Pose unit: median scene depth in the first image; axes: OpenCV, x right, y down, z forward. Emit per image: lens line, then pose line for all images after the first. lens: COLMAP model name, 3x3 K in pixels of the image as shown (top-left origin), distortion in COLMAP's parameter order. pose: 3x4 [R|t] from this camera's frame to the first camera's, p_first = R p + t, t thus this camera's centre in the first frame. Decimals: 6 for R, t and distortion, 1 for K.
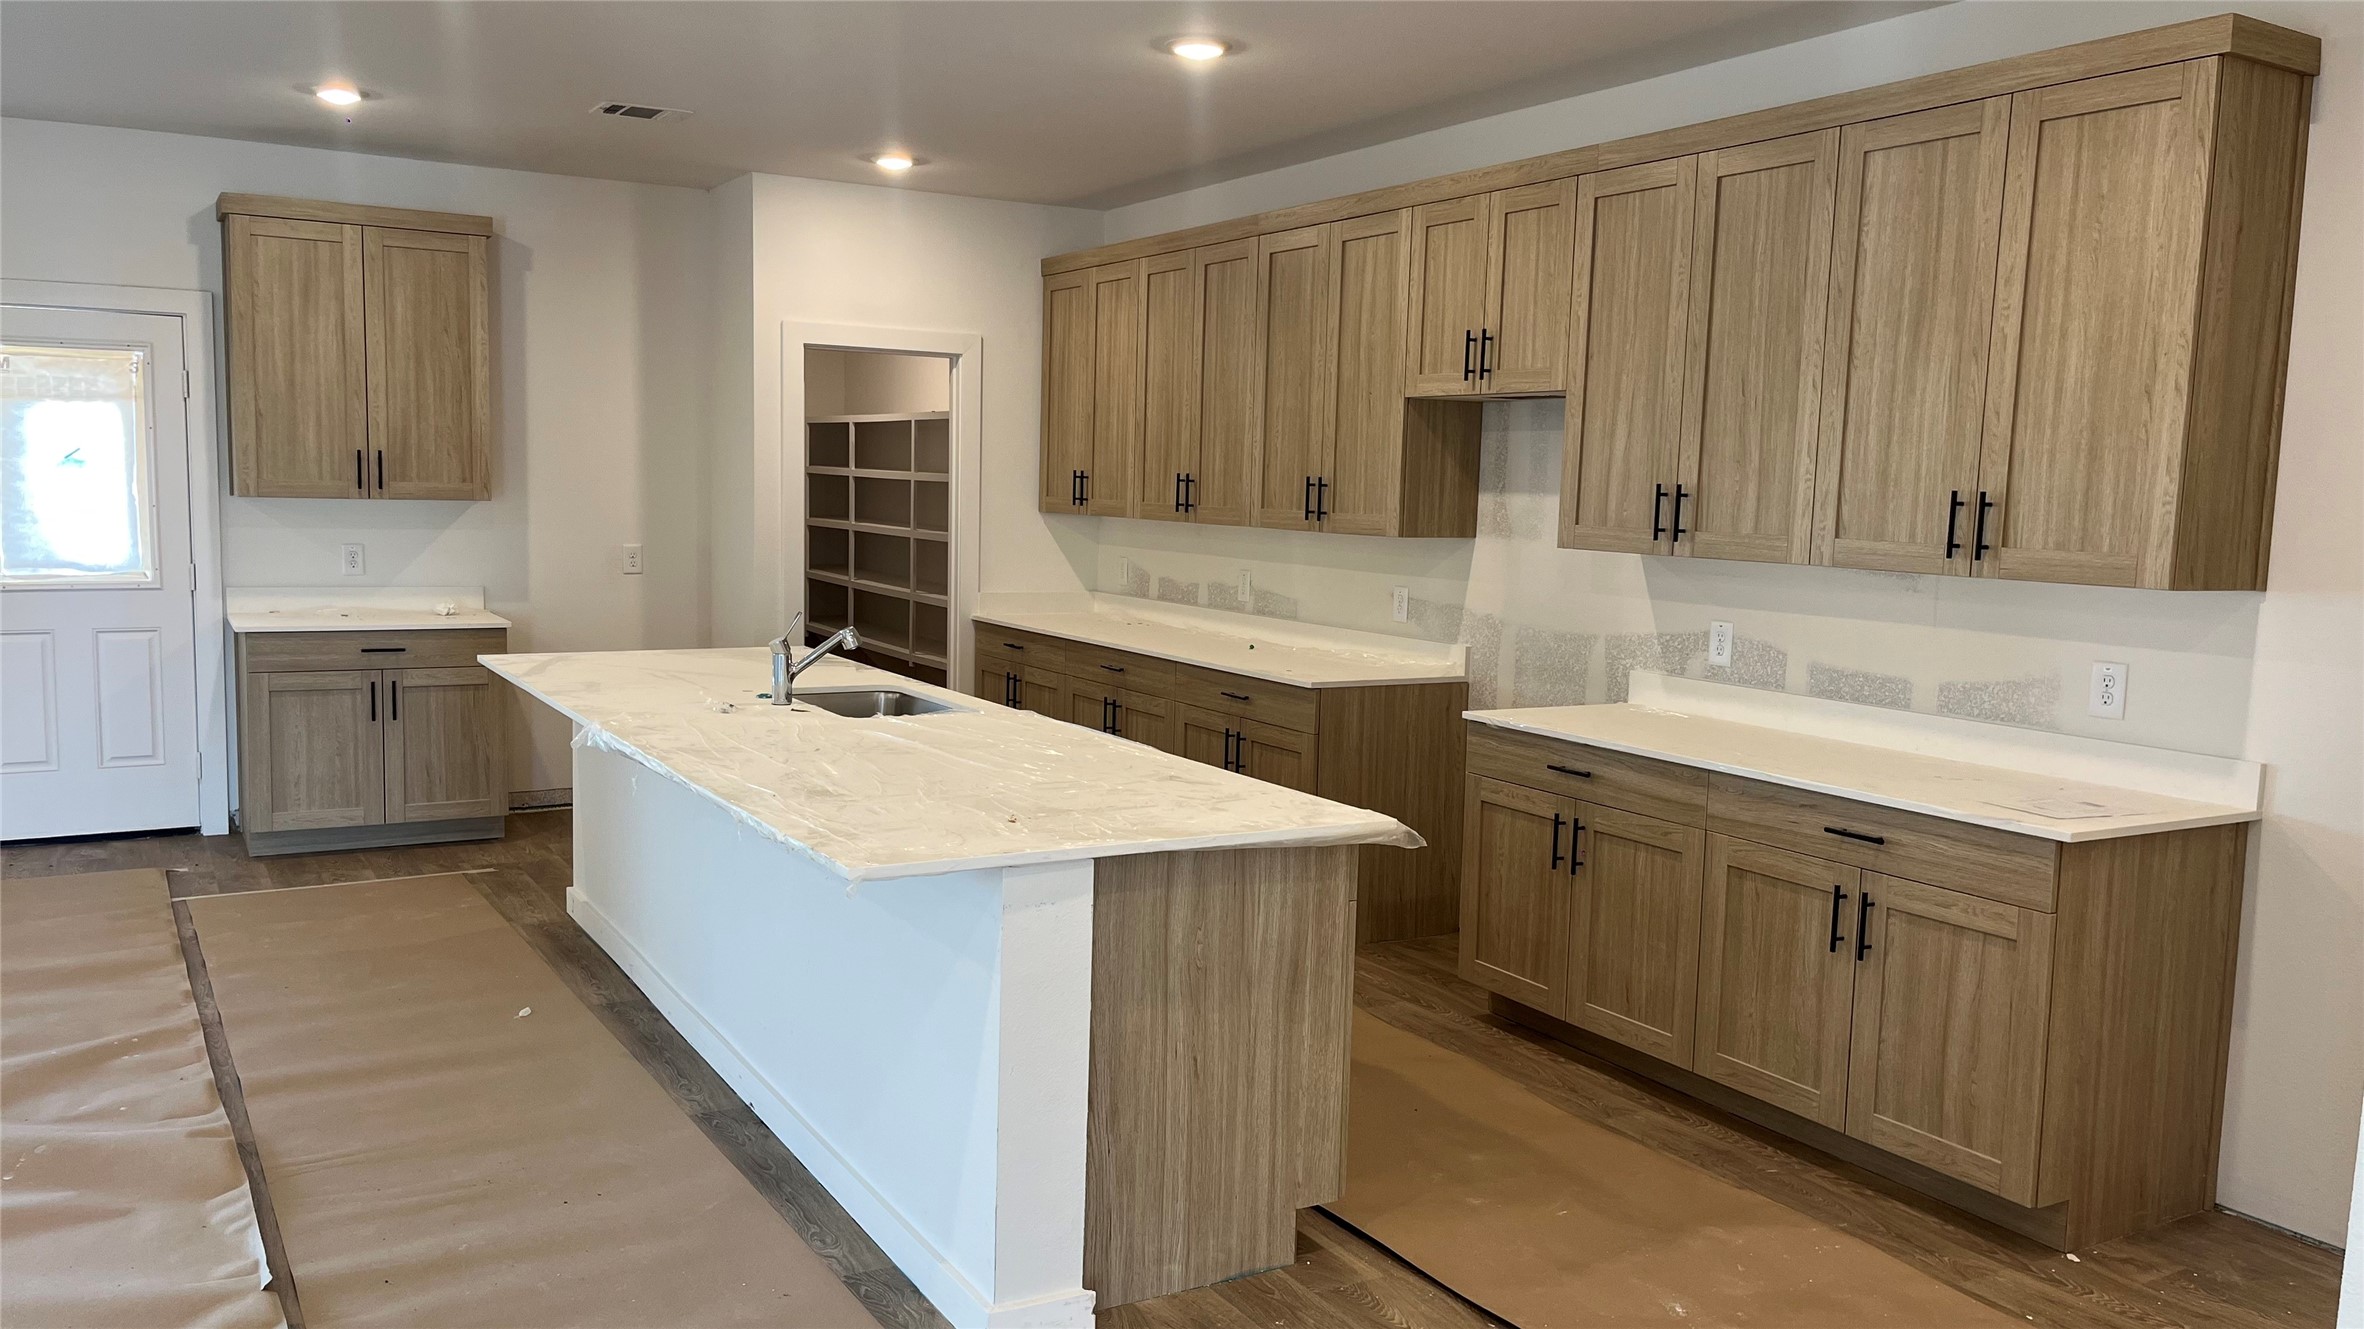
lens RADIAL K [[1759.1, 0, 1182.0], [0, 1759.1, 664.5], [0, 0, 1]] dist [0.065824, -0.079026]
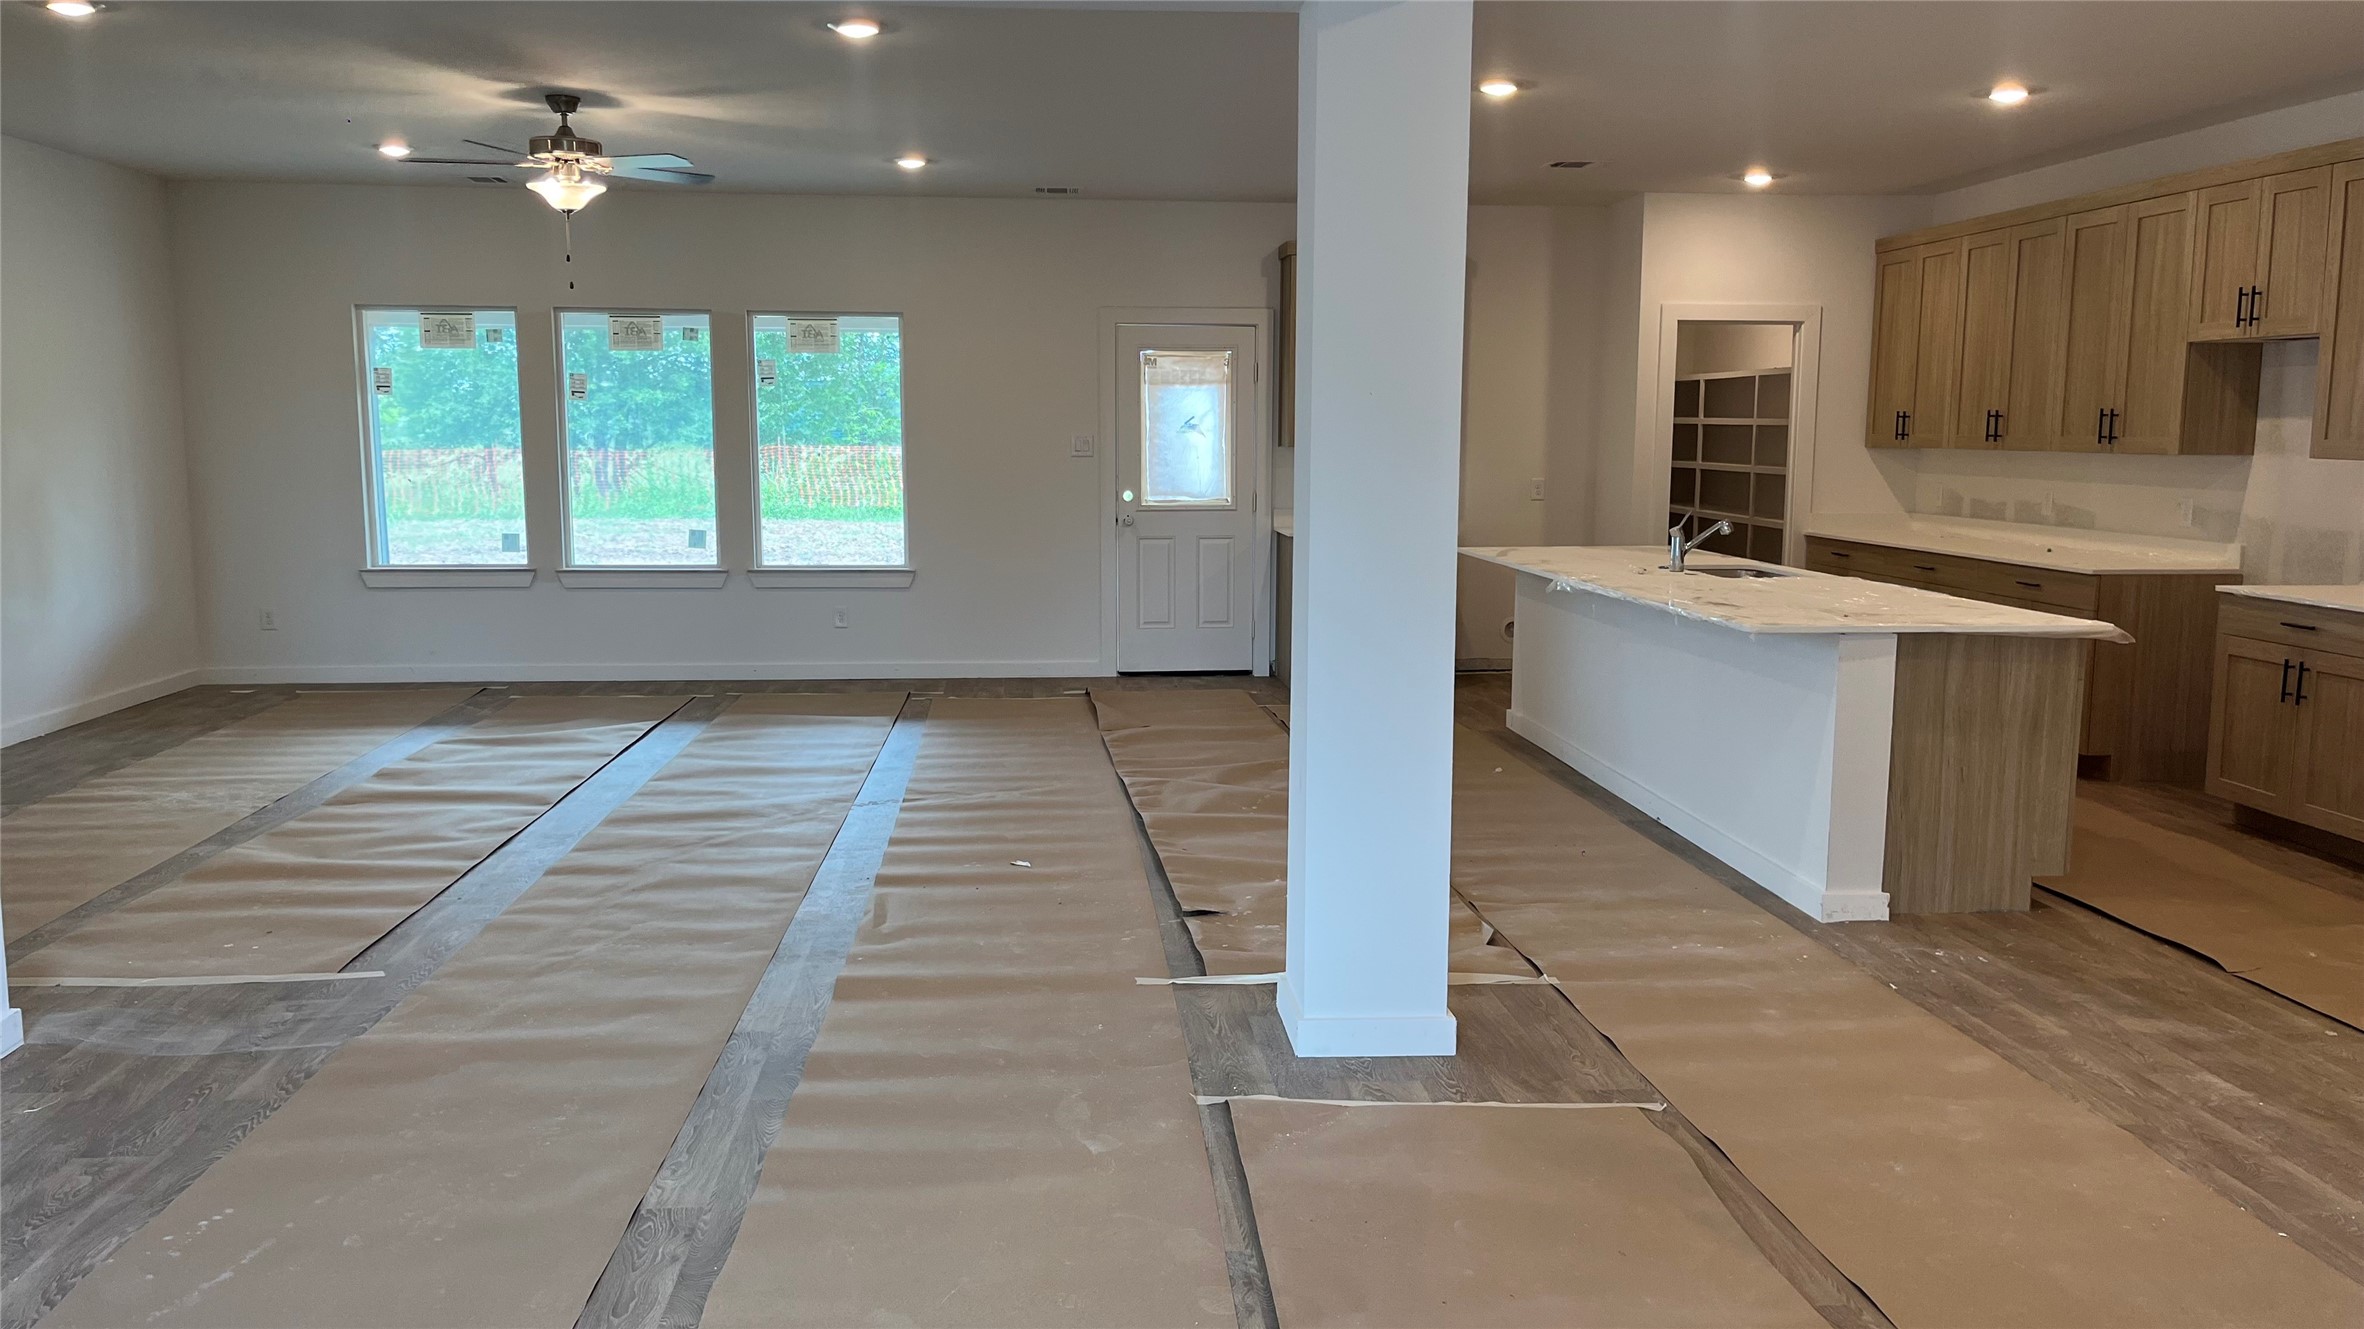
lens RADIAL K [[1759.1, 0, 1182.0], [0, 1759.1, 664.5], [0, 0, 1]] dist [0.065824, -0.079026]
pose [[0.903022, 0.034560, -0.428201, 0.031614], [-0.025253, 0.999306, 0.027397, 0.058302], [0.428851, -0.013926, 0.903268, -0.435391]]
